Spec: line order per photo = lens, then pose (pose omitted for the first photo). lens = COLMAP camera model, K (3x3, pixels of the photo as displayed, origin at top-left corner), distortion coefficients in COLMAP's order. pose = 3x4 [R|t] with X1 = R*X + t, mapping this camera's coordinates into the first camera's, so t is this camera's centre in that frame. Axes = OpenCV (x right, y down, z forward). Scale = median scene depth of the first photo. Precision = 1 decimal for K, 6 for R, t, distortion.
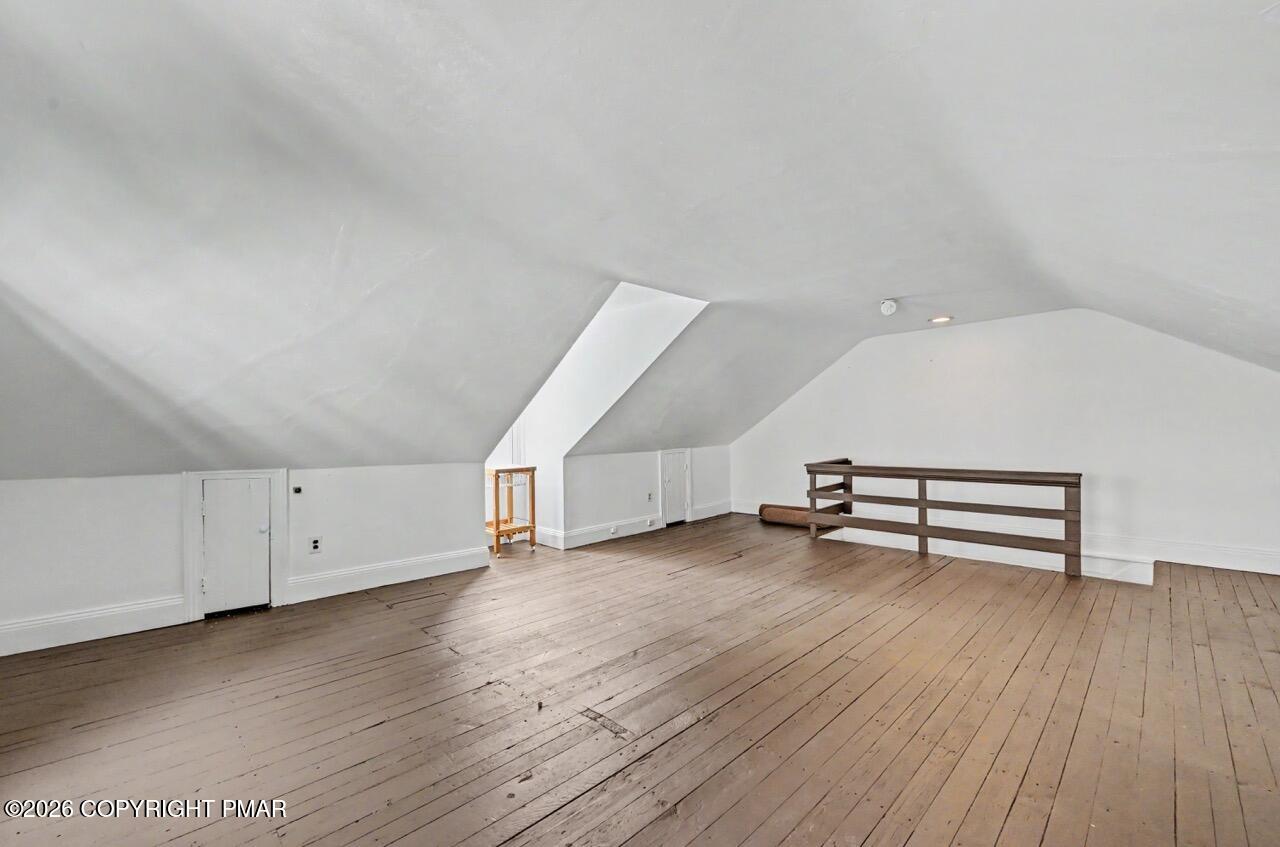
lens RADIAL K [[517.0, 0, 640.0], [0, 517.0, 423.5], [0, 0, 1]] dist [0.000193, 0.000036]
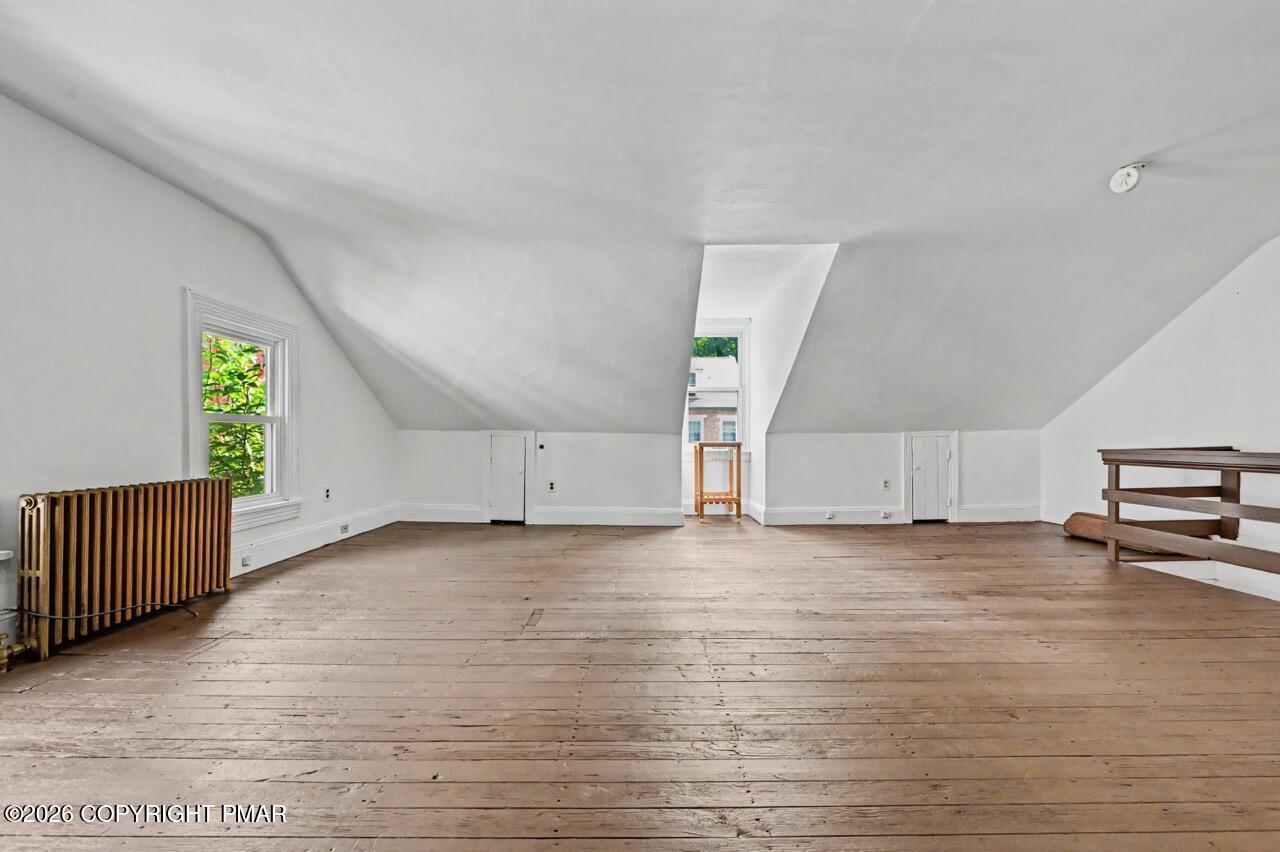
lens RADIAL K [[507.5, 0, 643.2], [0, 507.5, 431.9], [0, 0, 1]] dist [0.000920, 0.000233]
pose [[0.720792, 0.007451, -0.693111, 0.362591], [0.000543, 0.999936, 0.011314, 0.050204], [0.693151, -0.008531, 0.720742, 0.125158]]
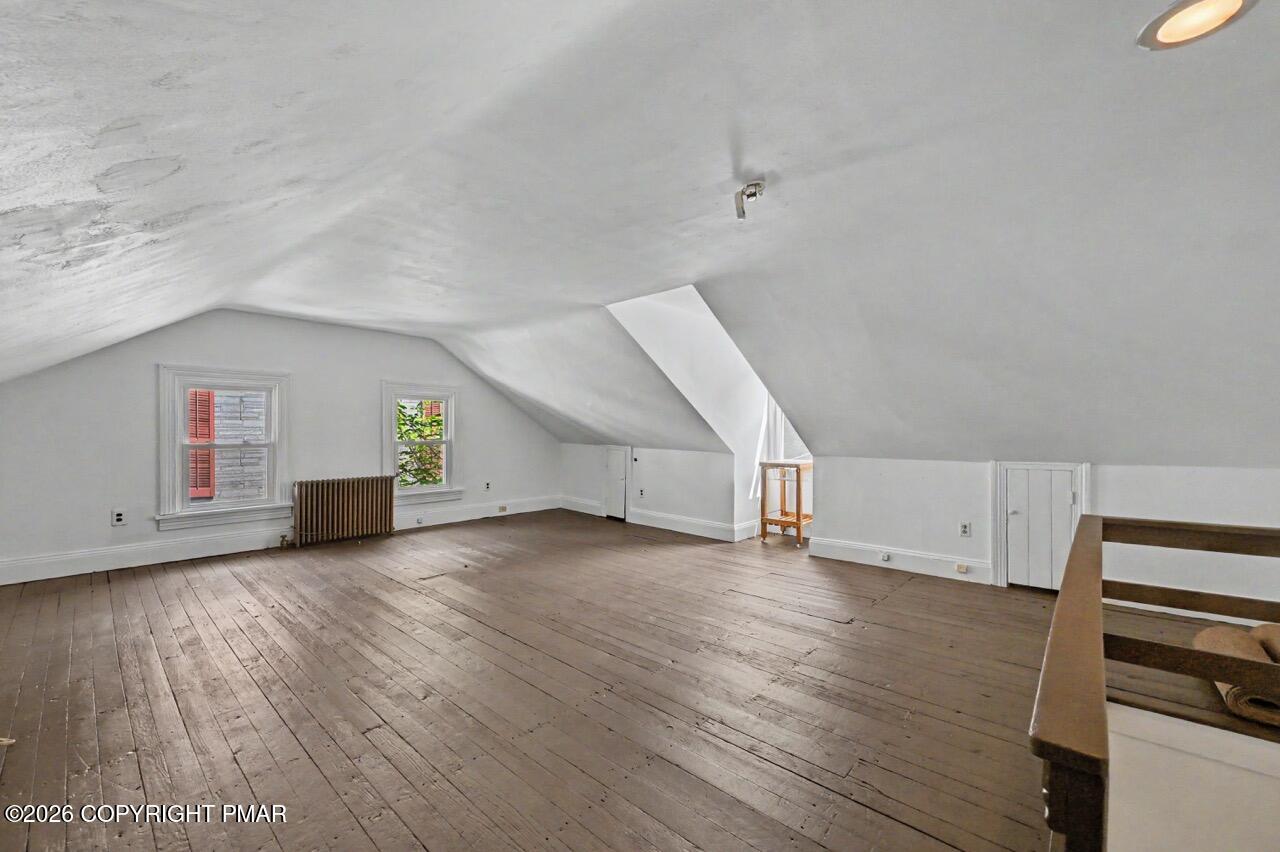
lens RADIAL K [[507.5, 0, 643.2], [0, 507.5, 431.9], [0, 0, 1]] dist [0.000920, 0.000233]
pose [[0.068750, 0.024910, -0.997323, 0.735463], [0.013004, 0.999581, 0.025863, -0.006464], [0.997549, -0.014747, 0.068397, 0.634748]]
